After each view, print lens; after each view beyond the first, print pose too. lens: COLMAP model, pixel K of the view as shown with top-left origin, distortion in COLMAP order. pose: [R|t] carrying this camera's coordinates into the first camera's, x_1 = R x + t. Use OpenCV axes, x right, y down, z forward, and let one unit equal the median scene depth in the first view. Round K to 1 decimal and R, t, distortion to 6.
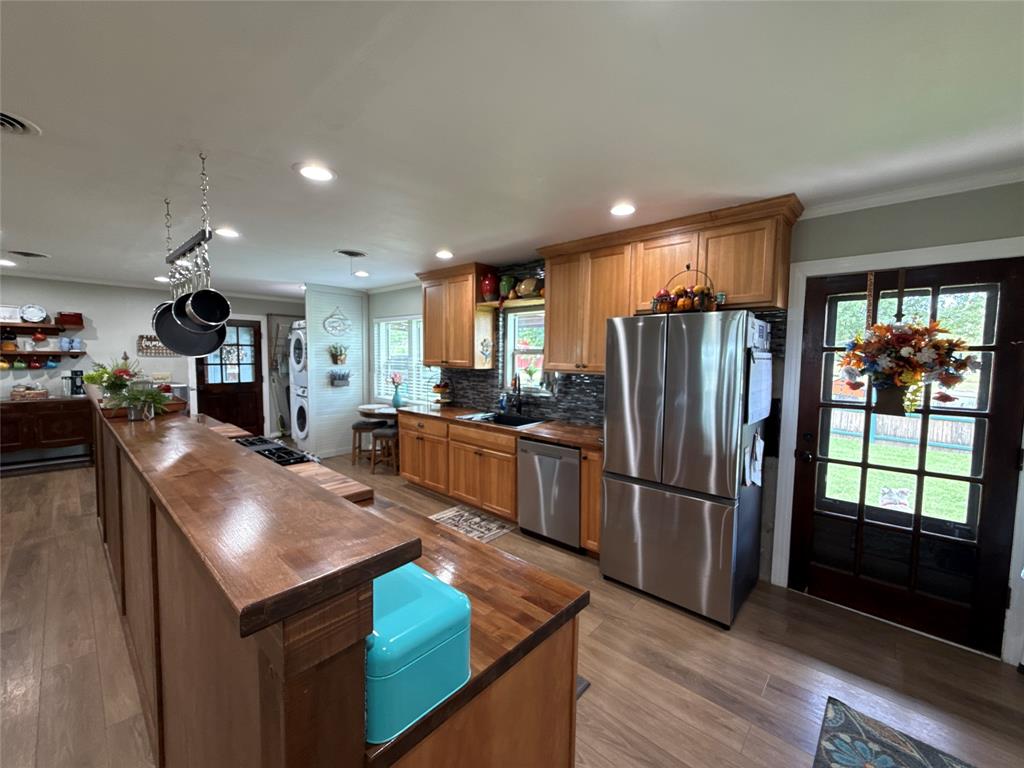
lens RADIAL K [[412.3, 0, 513.8], [0, 412.3, 385.5], [0, 0, 1]] dist [0.010043, 0.000081]
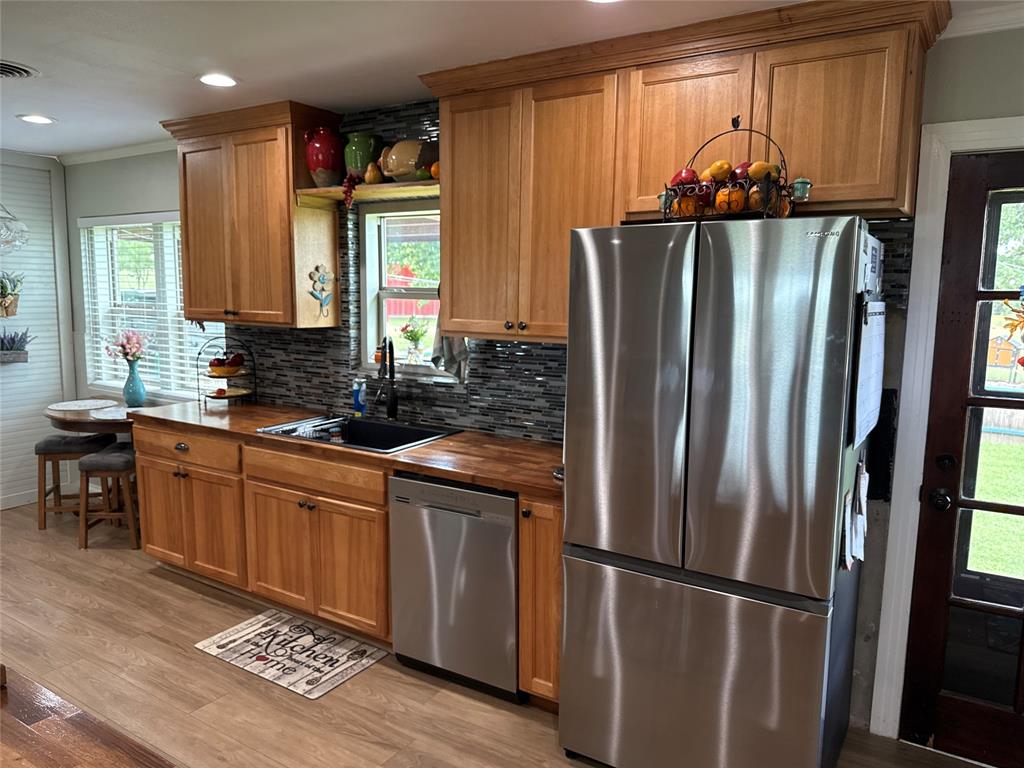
lens RADIAL K [[711.9, 0, 515.5], [0, 711.9, 382.9], [0, 0, 1]] dist [0.032022, -0.030261]
pose [[0.984825, -0.019030, 0.172502, 0.013994], [0.009419, 0.998366, 0.056363, -0.024931], [-0.173293, -0.053883, 0.983395, 0.155036]]
